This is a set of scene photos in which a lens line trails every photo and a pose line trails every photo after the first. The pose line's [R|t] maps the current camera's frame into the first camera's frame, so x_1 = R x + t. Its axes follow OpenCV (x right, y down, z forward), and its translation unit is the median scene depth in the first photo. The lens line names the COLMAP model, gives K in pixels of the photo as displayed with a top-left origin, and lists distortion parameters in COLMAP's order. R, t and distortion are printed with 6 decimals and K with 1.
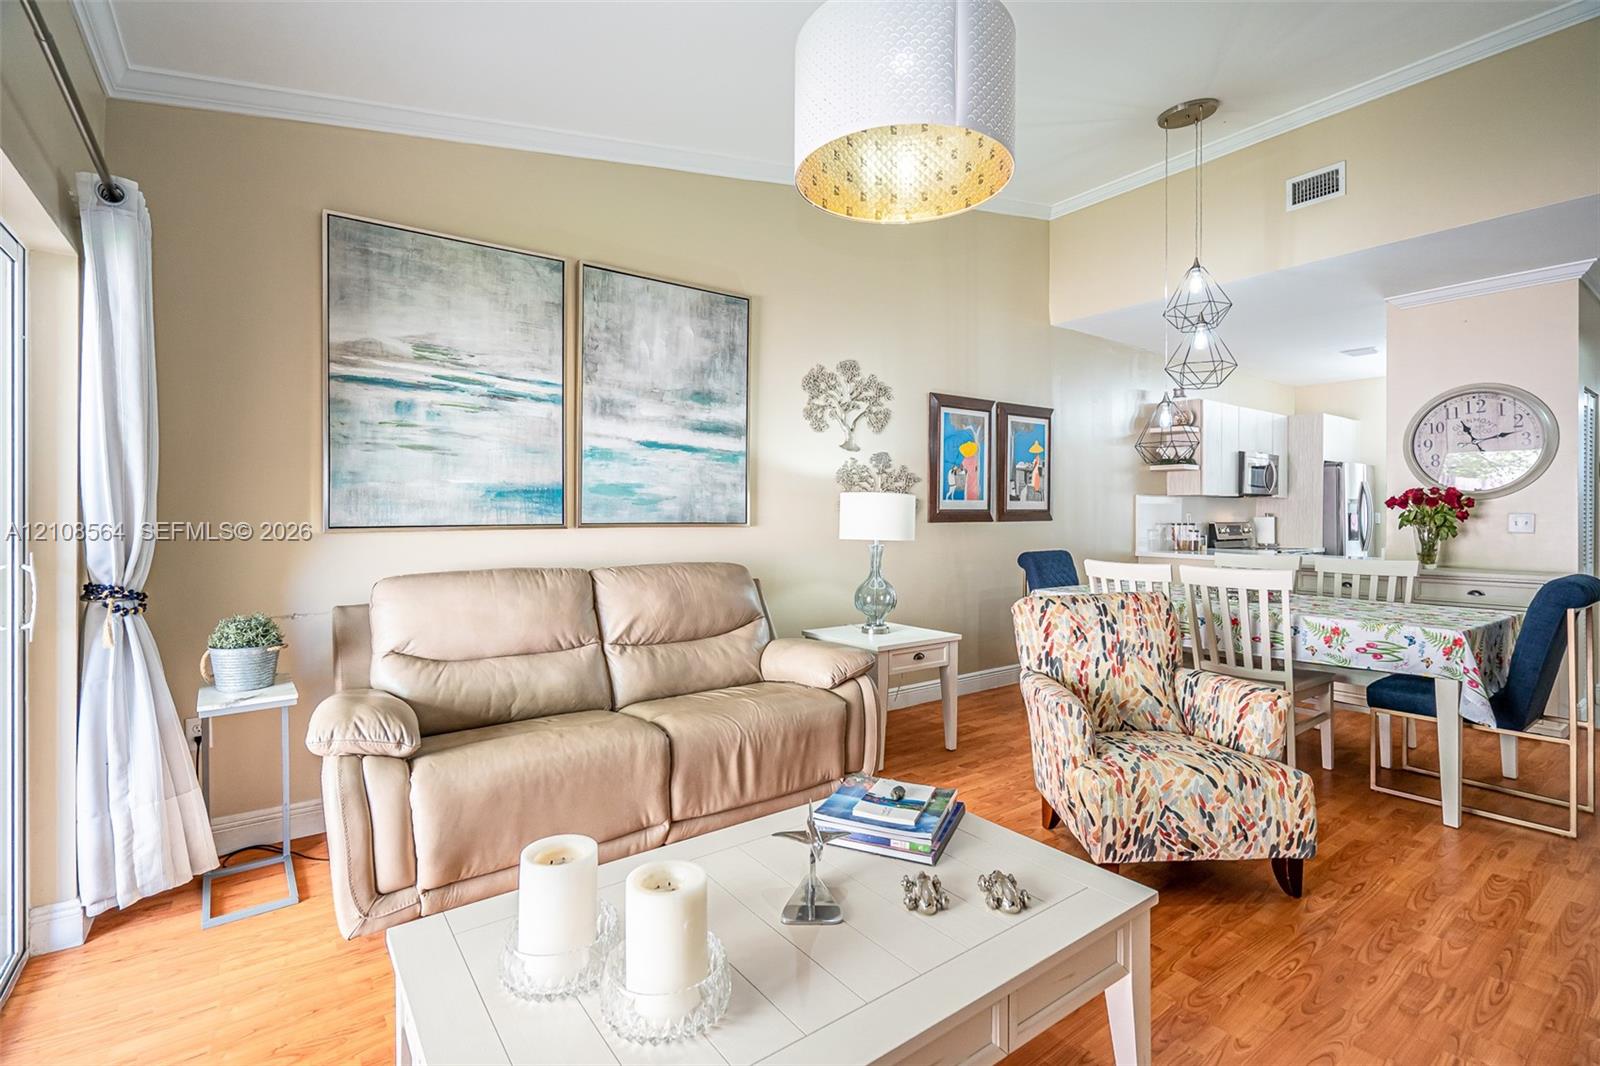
lens RADIAL K [[730.7, 0, 819.5], [0, 730.7, 521.3], [0, 0, 1]] dist [-0.003272, 0.001953]
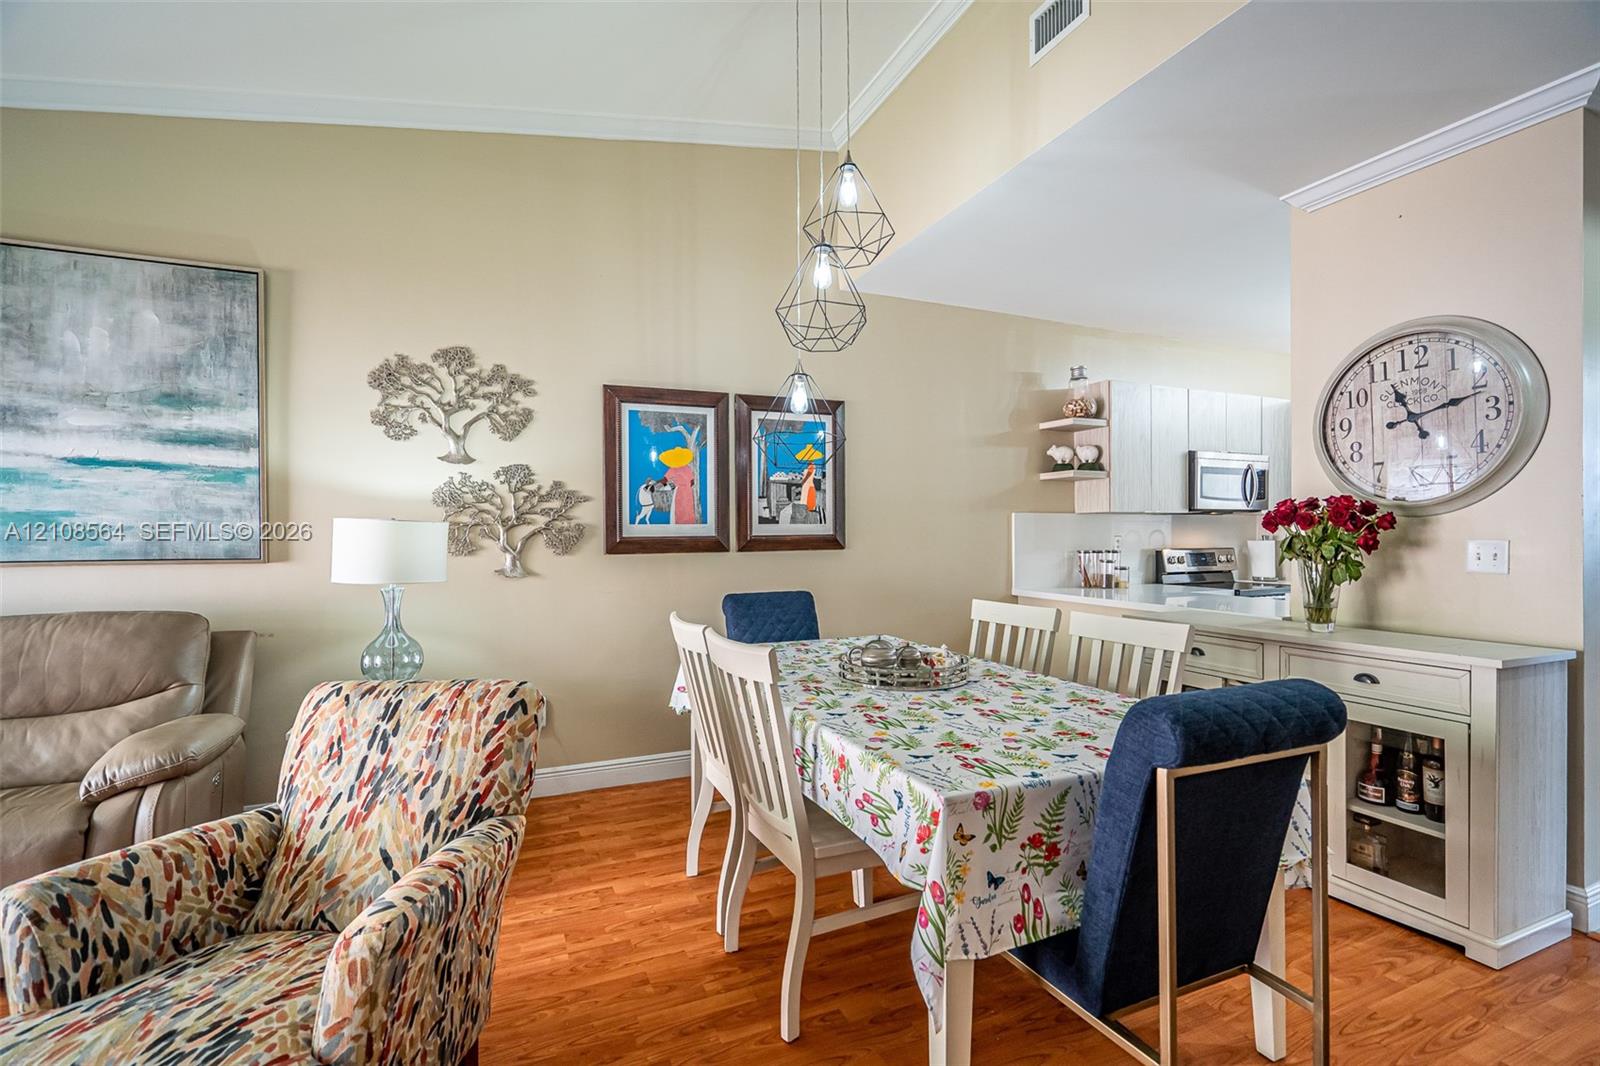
lens RADIAL K [[730.7, 0, 800.6], [0, 730.7, 544.2], [0, 0, 1]] dist [-0.003272, 0.001953]
pose [[0.974196, -0.003955, -0.225668, 0.648585], [0.004812, 0.999983, 0.003250, -0.012921], [0.225651, -0.004252, 0.974199, 0.369056]]
